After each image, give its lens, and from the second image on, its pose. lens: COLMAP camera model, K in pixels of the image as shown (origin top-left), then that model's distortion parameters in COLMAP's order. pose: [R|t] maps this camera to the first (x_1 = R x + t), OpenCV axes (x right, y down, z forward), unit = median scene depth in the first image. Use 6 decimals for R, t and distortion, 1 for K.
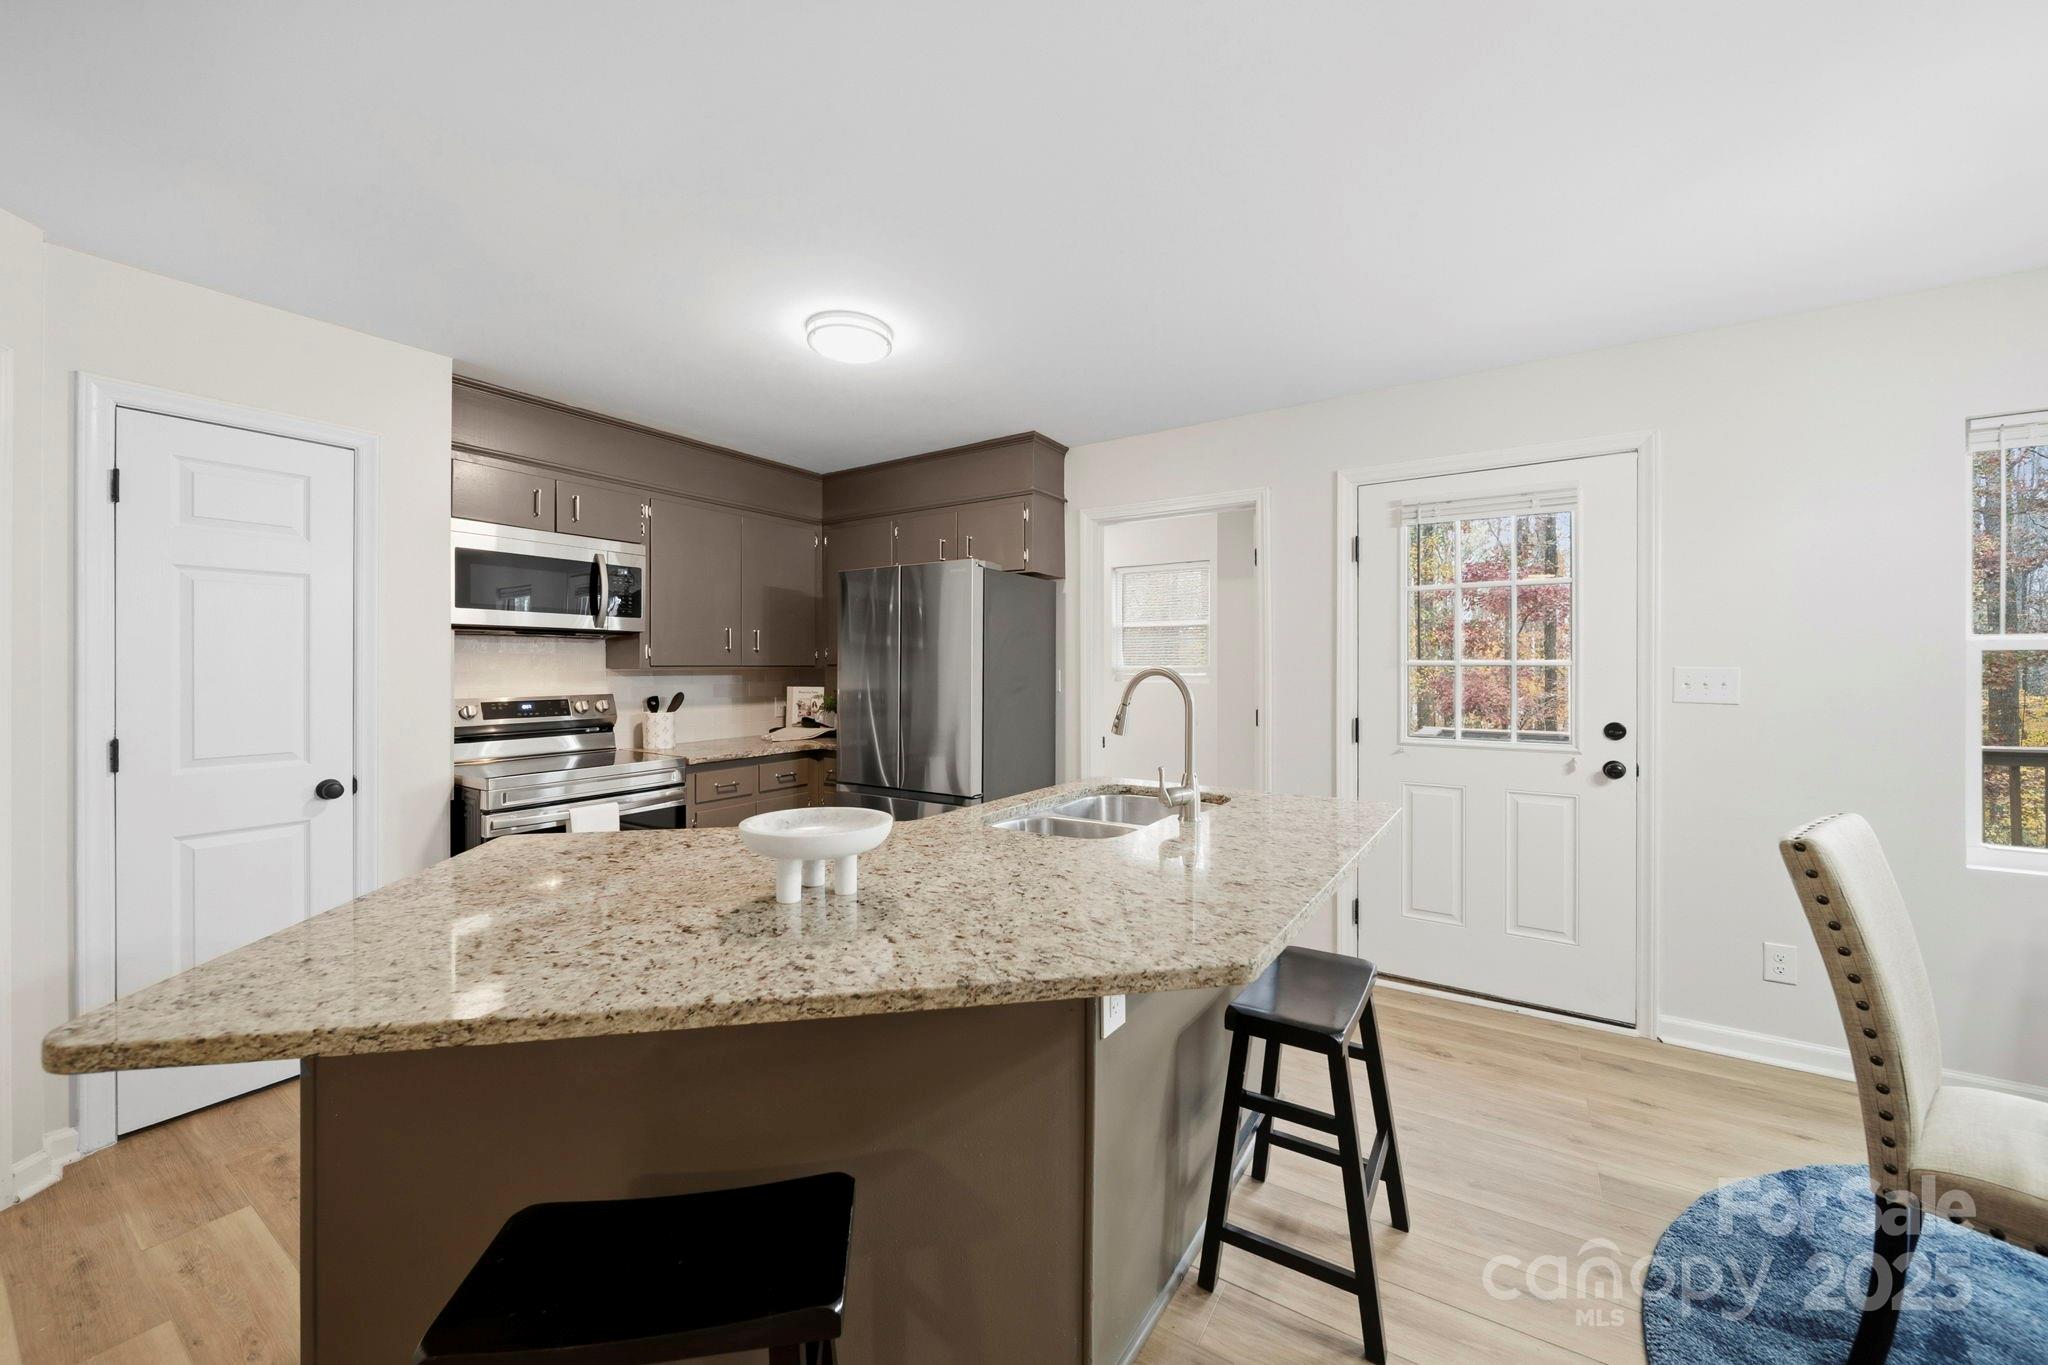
lens RADIAL K [[748.0, 0, 1038.9], [0, 748.0, 665.6], [0, 0, 1]] dist [0.006418, 0.000042]
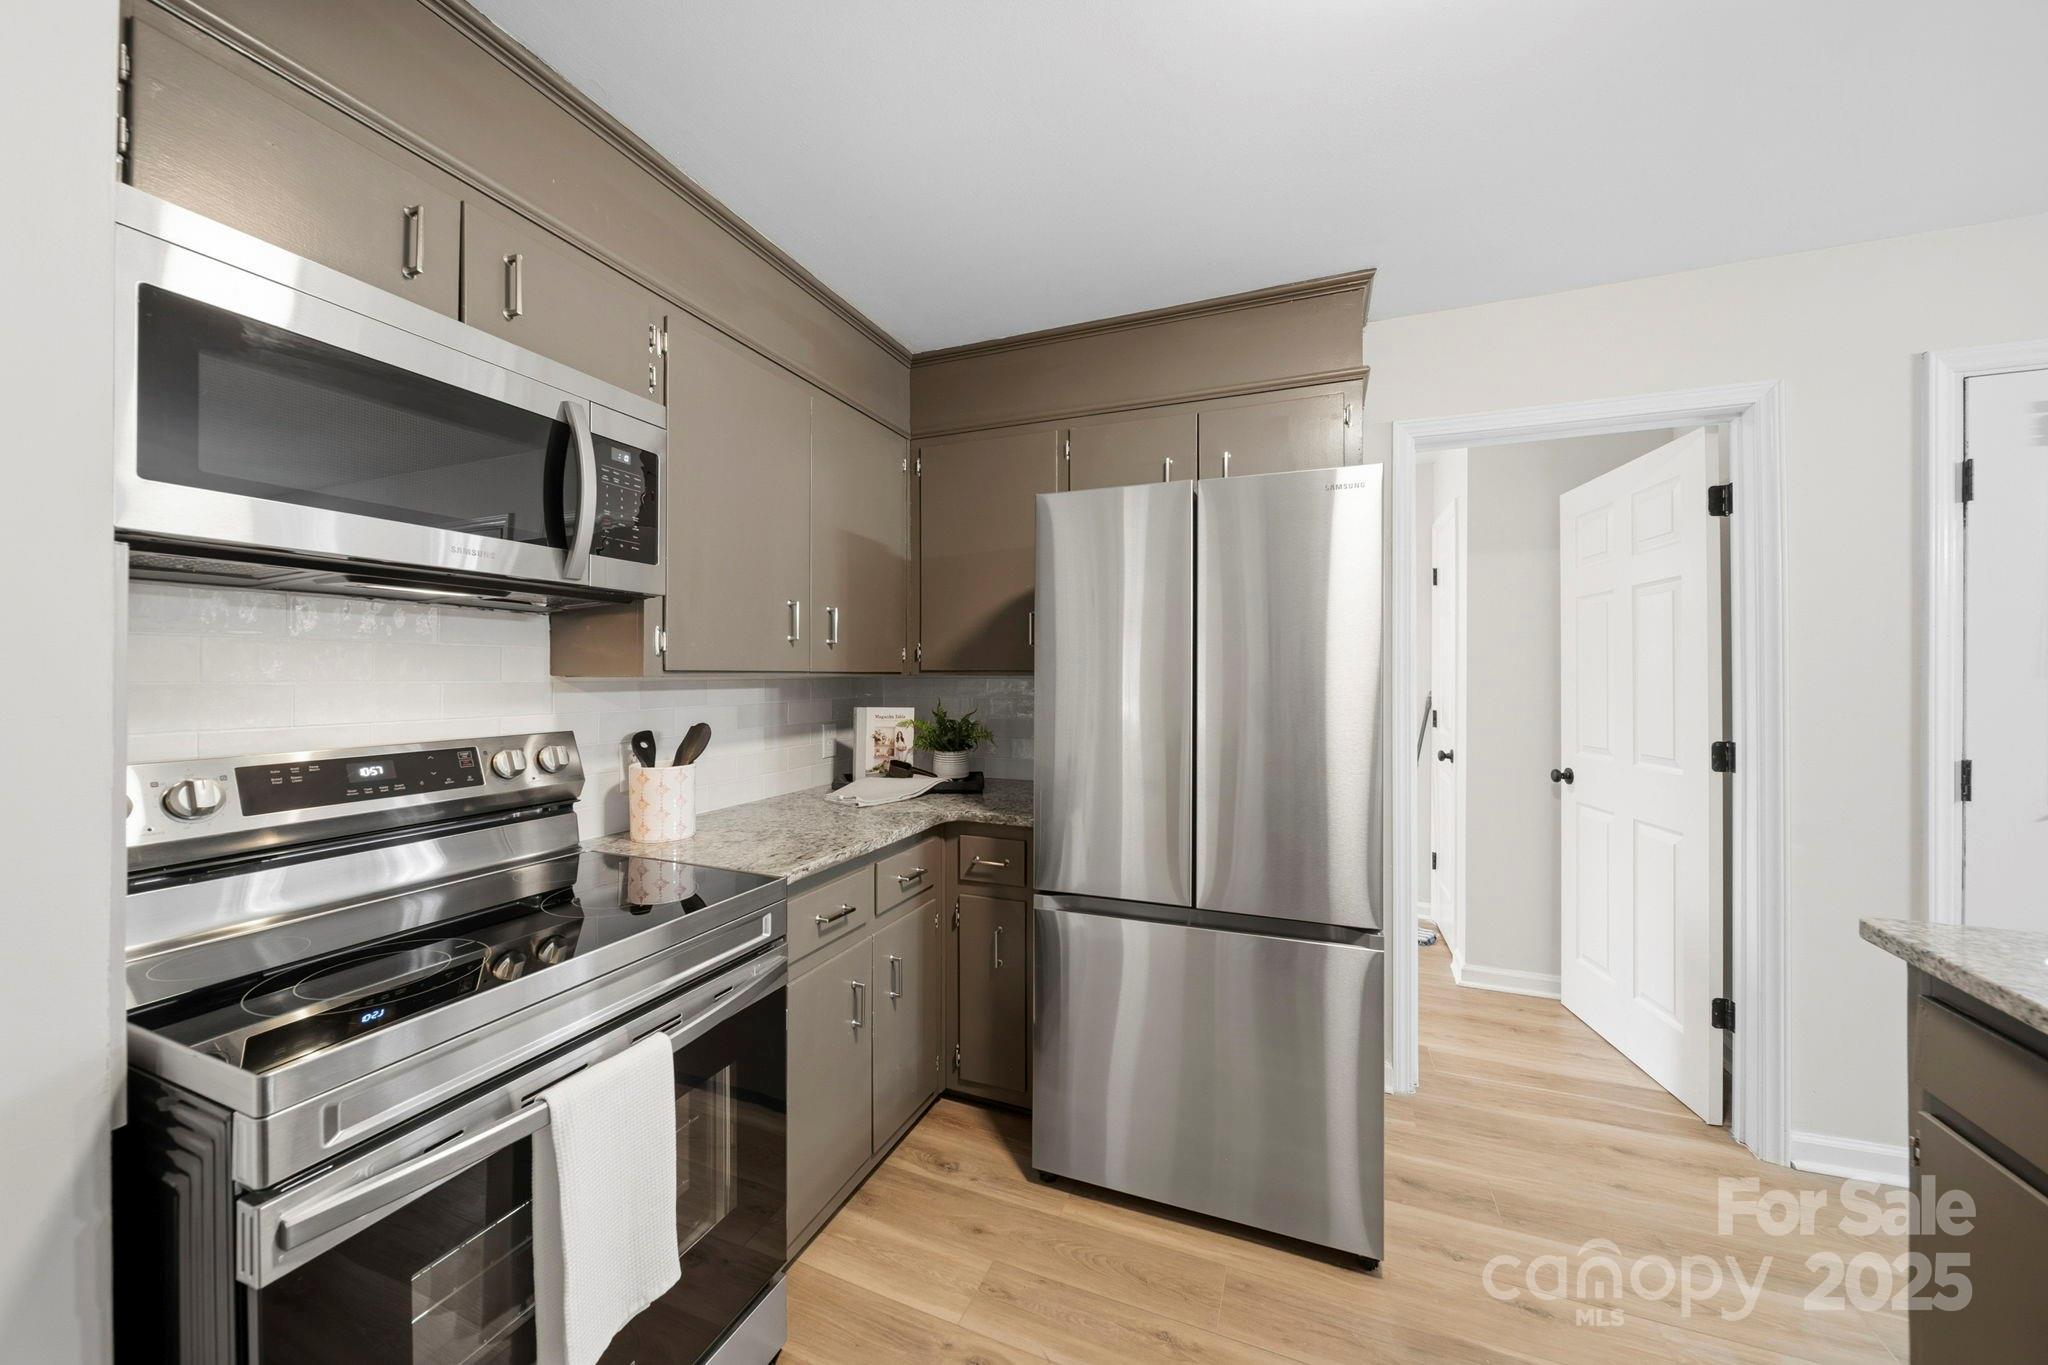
lens RADIAL K [[722.2, 0, 1033.7], [0, 722.2, 674.5], [0, 0, 1]] dist [-0.000506, -0.000331]
pose [[0.980577, 0.002688, 0.196116, -0.391767], [-0.002703, 0.999996, -0.000193, 0.002504], [-0.196116, -0.000341, 0.980581, 0.526704]]
